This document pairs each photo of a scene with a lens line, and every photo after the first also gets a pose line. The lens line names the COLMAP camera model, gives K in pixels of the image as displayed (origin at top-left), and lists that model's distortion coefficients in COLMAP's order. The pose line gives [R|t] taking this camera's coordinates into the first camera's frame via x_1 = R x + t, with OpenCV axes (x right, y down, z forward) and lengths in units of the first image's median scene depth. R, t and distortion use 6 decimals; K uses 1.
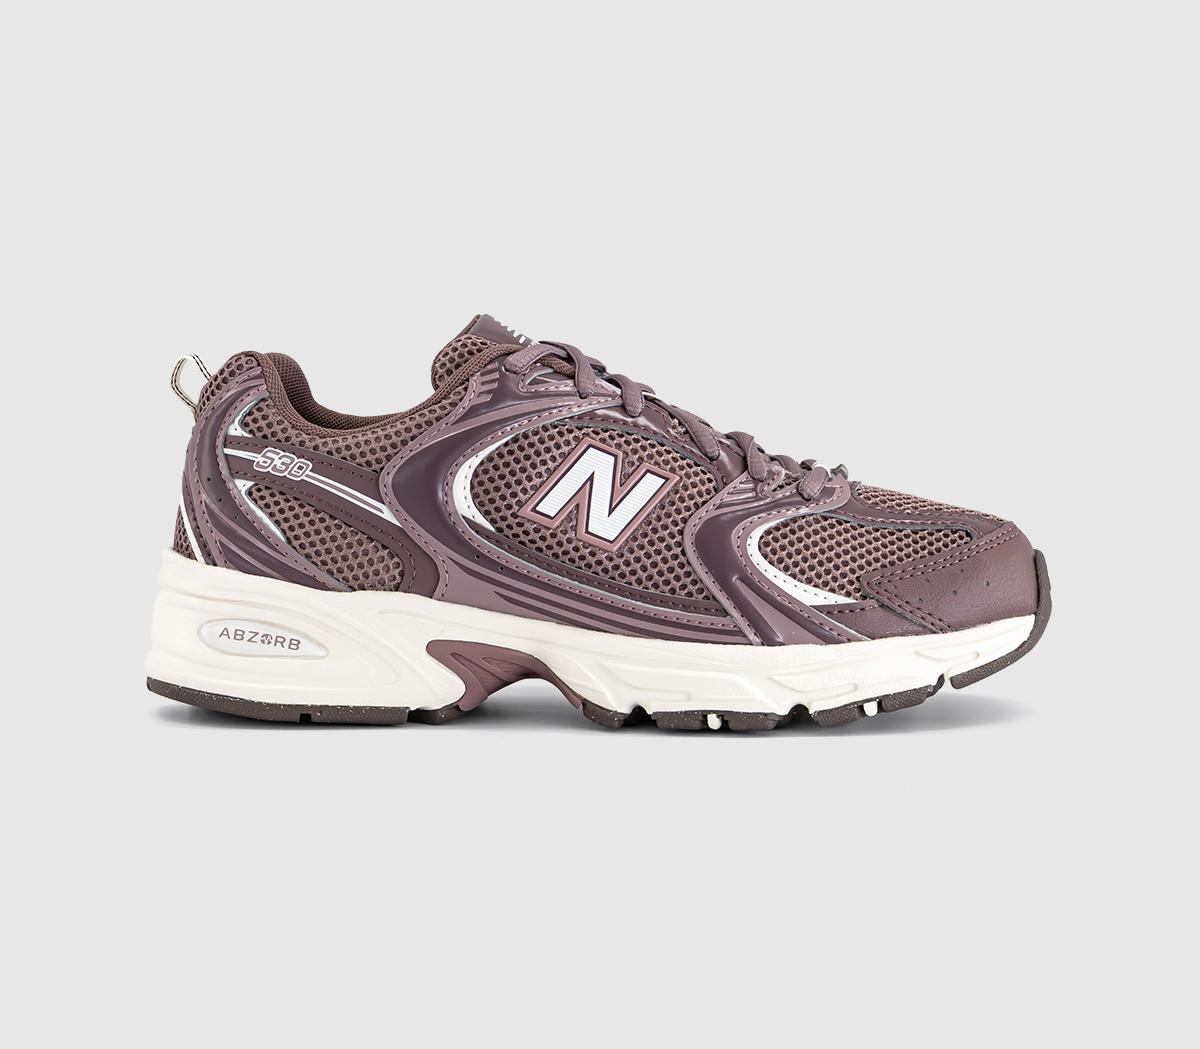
lens RADIAL K [[2285.3, 0, 600.5], [0, 2285.3, 402.7], [0, 0, 1]] dist [0.017880, -0.050140]
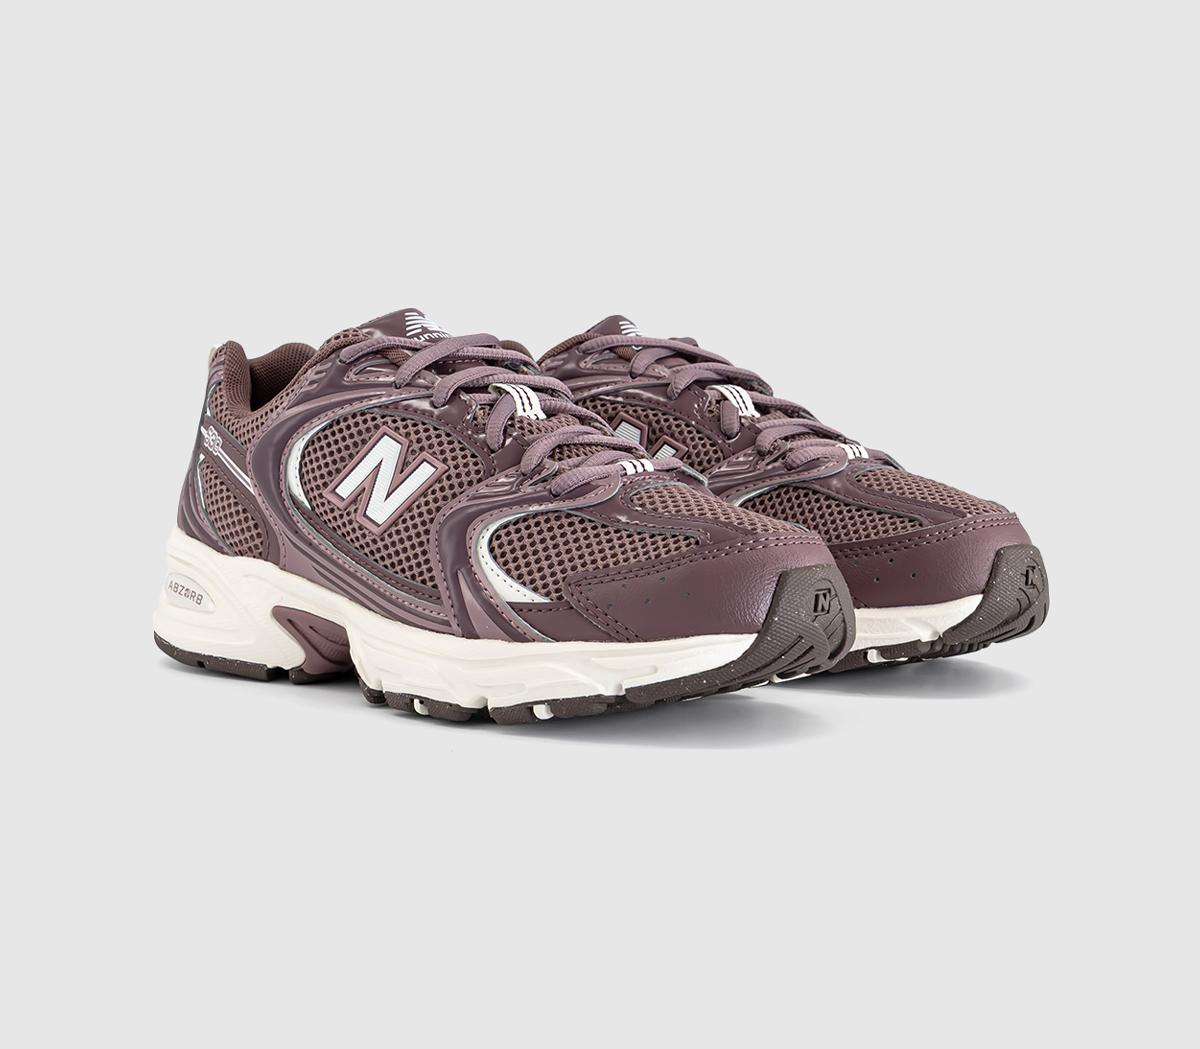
lens RADIAL K [[2285.3, 0, 600.5], [0, 2285.3, 402.7], [0, 0, 1]] dist [0.017880, -0.050140]
pose [[0.761398, 0.025967, -0.647764, 0.750893], [-0.018533, 0.999661, 0.018290, -0.016283], [0.648020, -0.001922, 0.761621, 0.265609]]
